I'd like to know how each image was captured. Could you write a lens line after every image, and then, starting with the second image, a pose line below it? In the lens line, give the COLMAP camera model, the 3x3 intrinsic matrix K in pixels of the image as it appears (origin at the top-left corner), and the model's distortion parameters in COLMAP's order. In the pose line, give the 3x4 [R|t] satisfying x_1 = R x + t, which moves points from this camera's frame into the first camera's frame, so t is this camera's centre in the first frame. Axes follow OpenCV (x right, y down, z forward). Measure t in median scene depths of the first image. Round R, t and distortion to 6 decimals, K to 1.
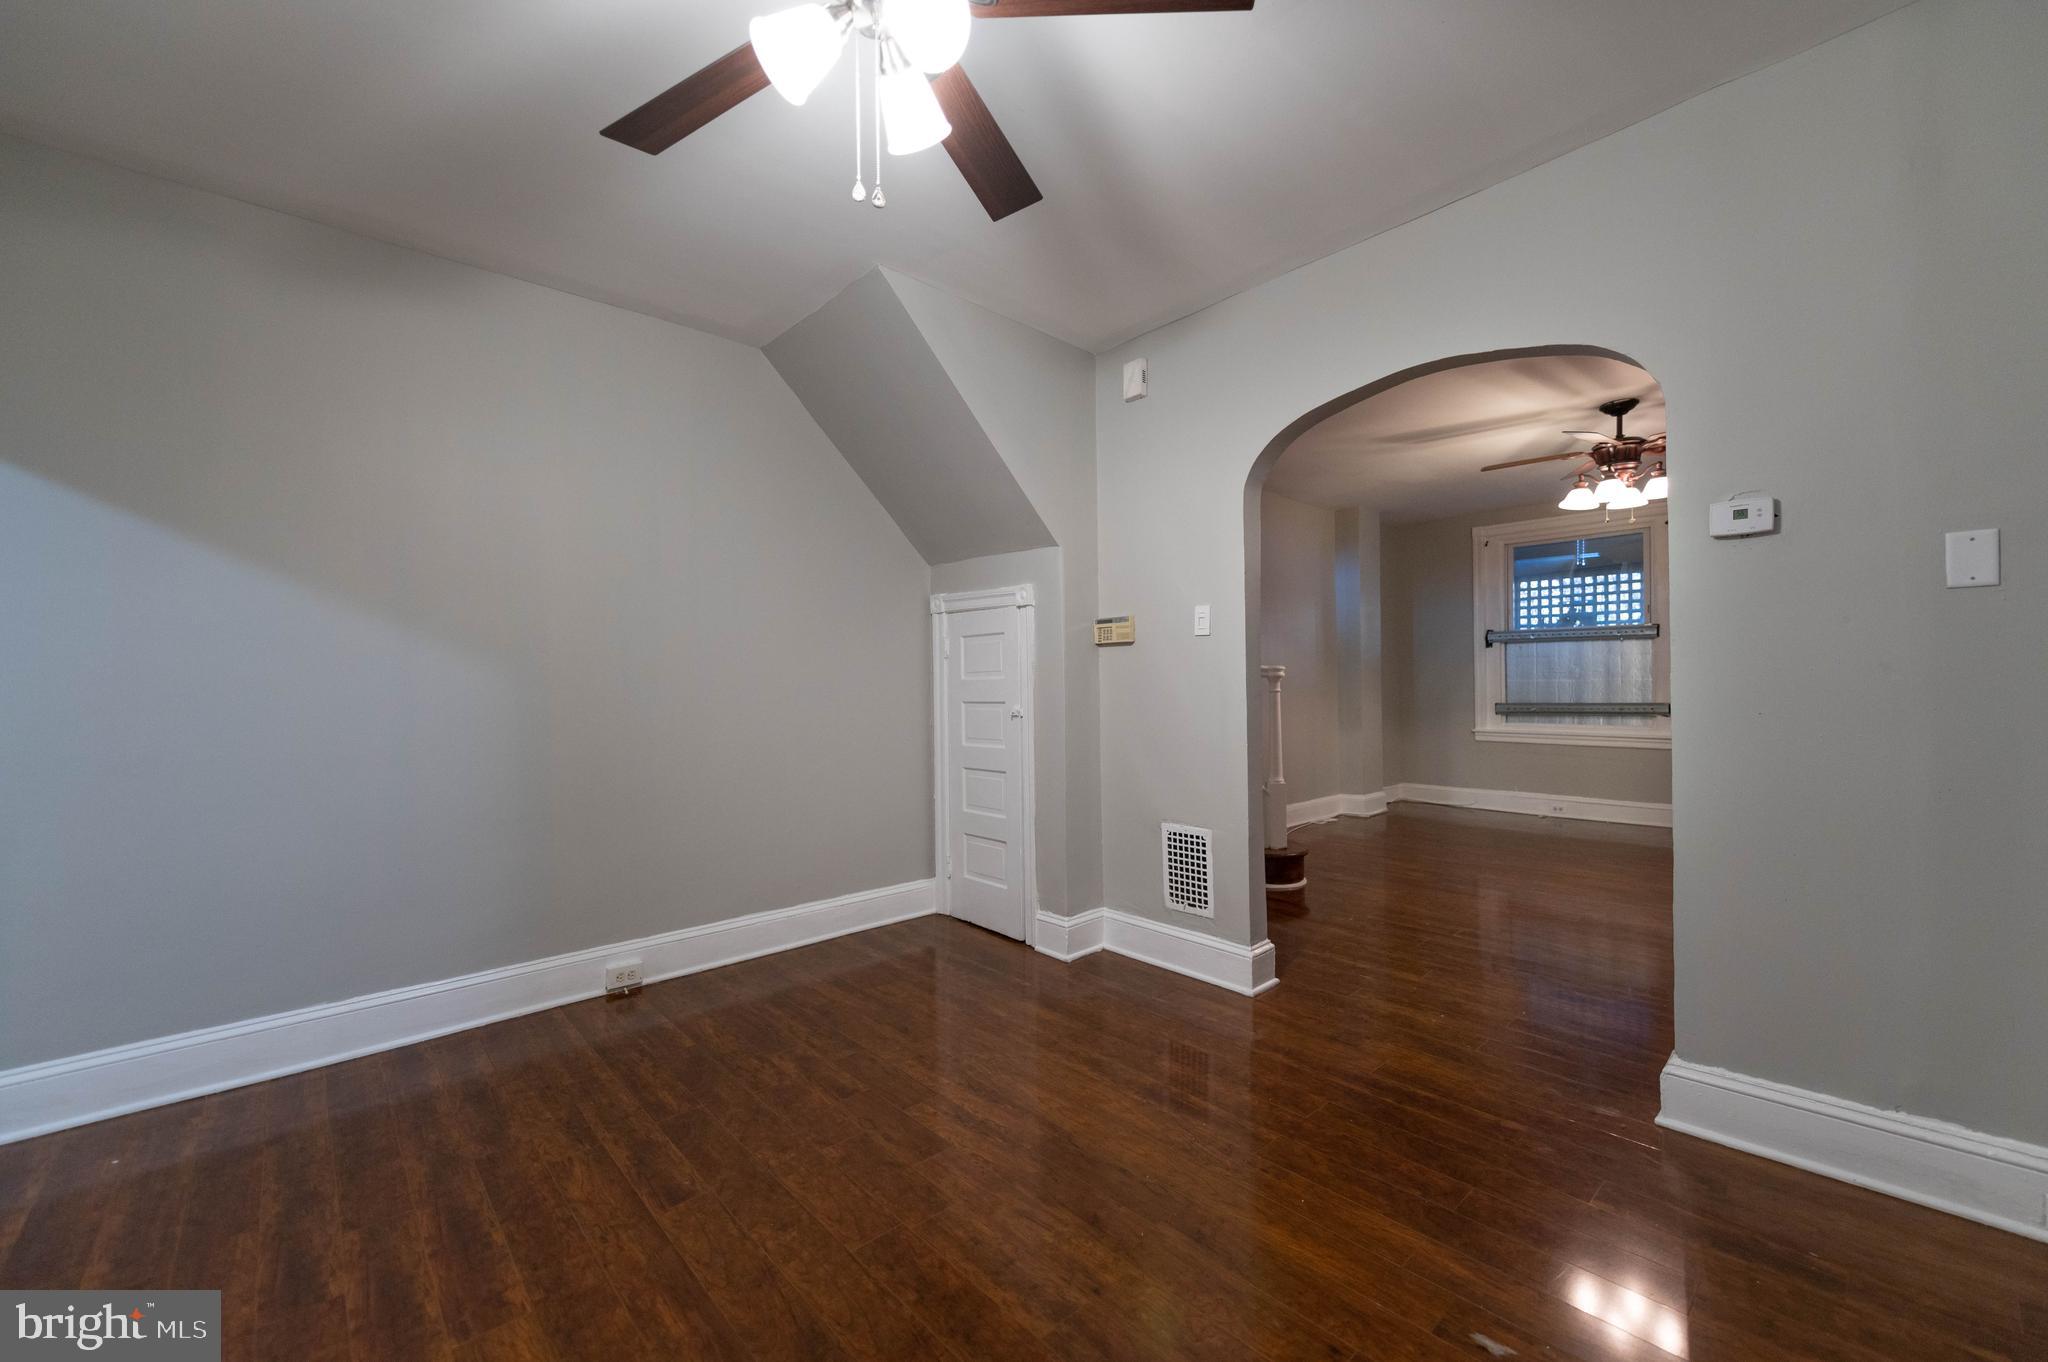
lens RADIAL K [[810.0, 0, 1027.6], [0, 810.0, 683.5], [0, 0, 1]] dist [0.015906, -0.005920]
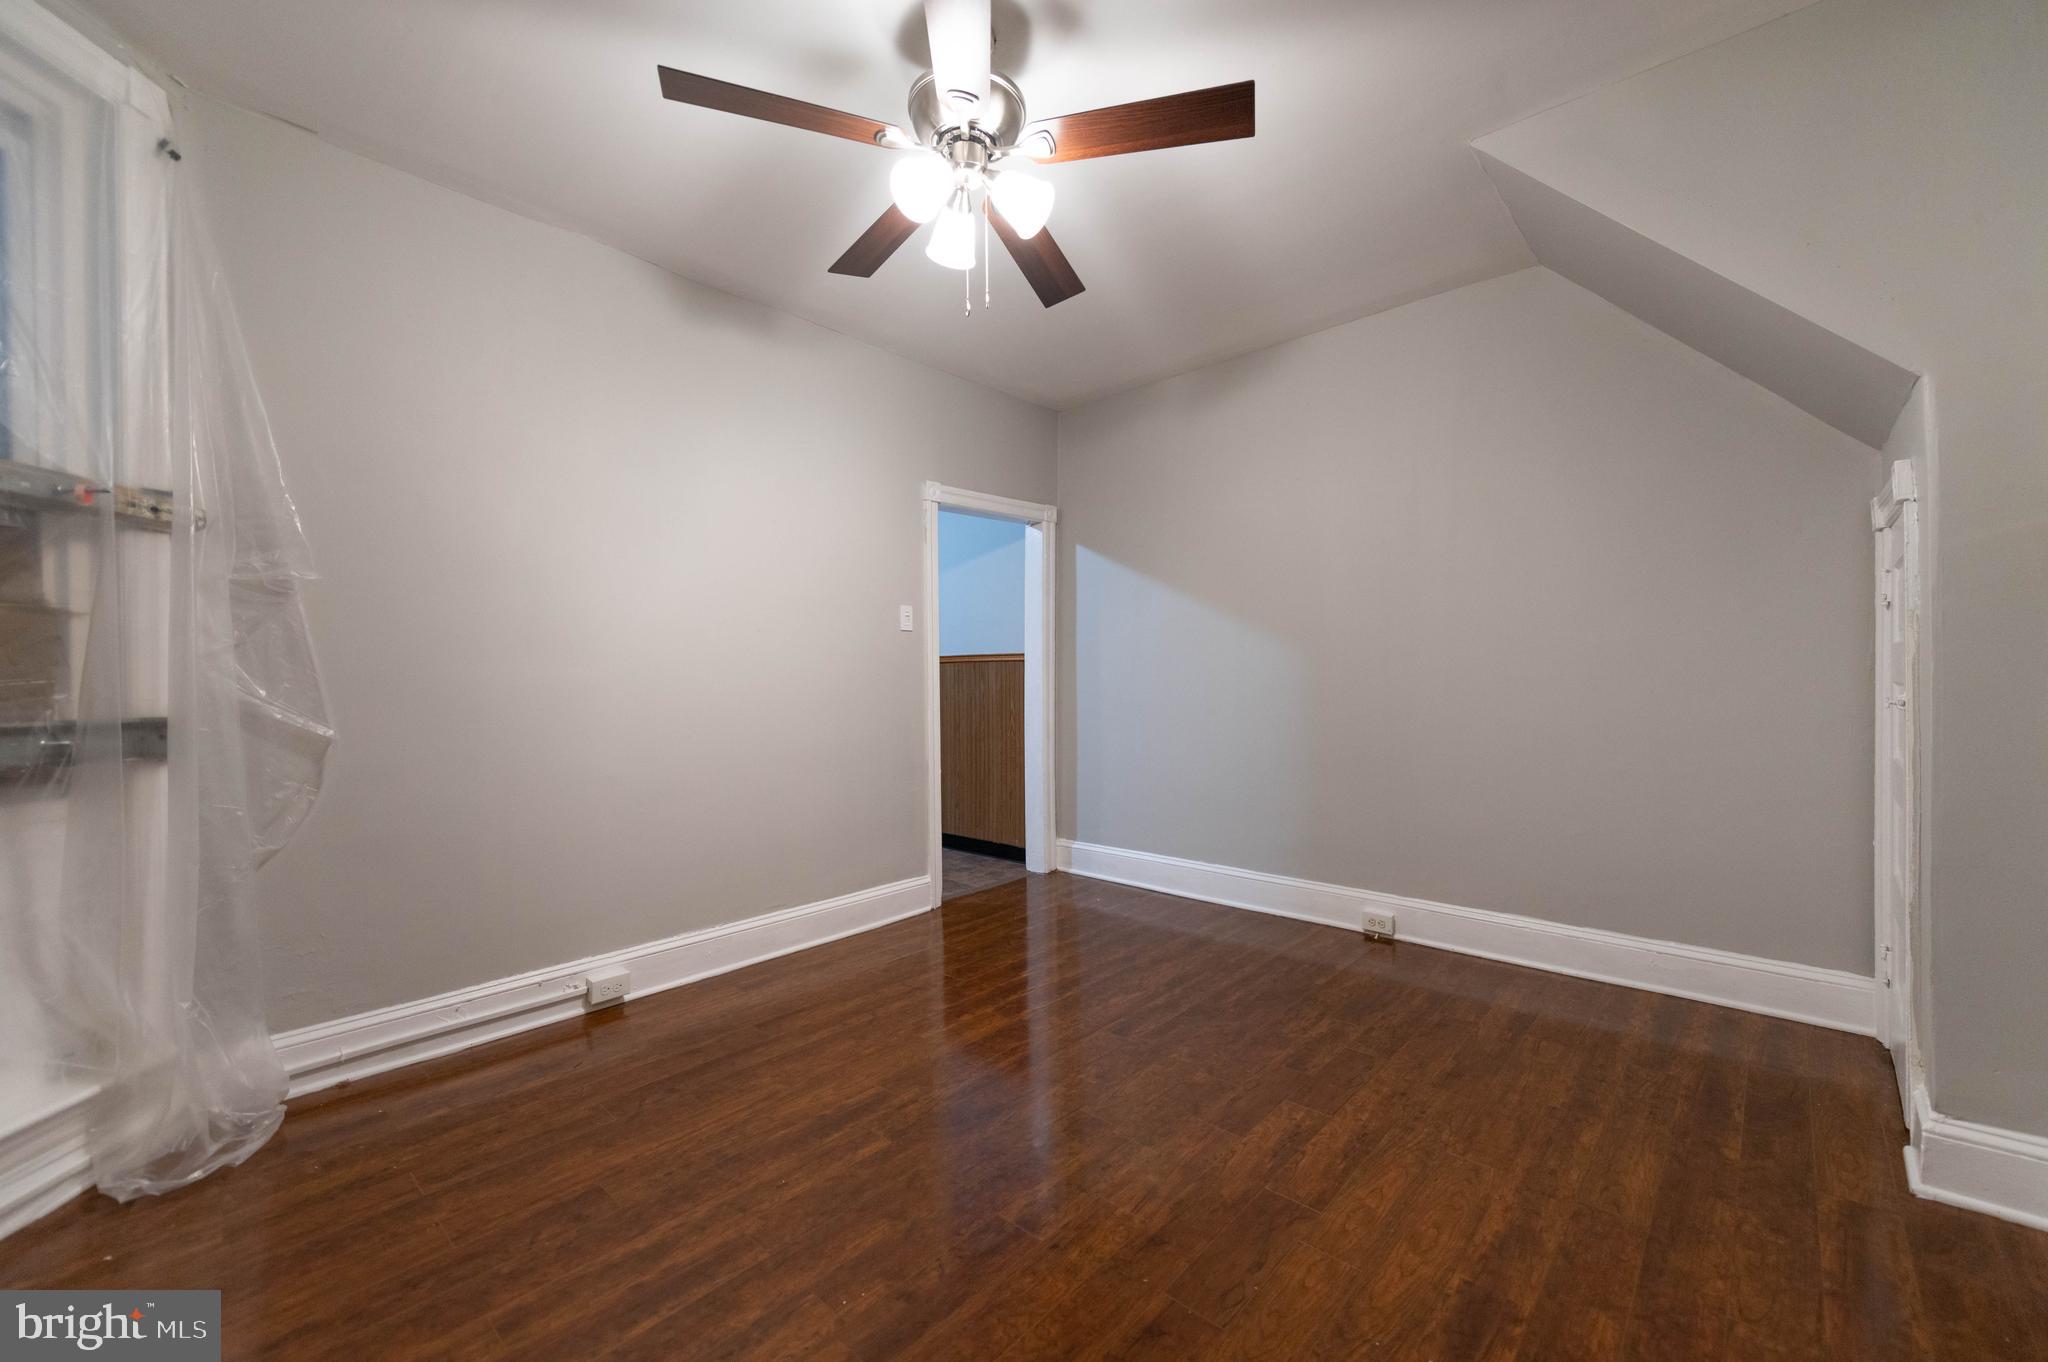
lens RADIAL K [[811.9, 0, 1050.0], [0, 811.9, 683.5], [0, 0, 1]] dist [0.017140, -0.006424]
pose [[0.105510, 0.025184, -0.994099, 0.641537], [0.007842, 0.999627, 0.026156, 0.003479], [0.994387, -0.010555, 0.105273, 0.523271]]
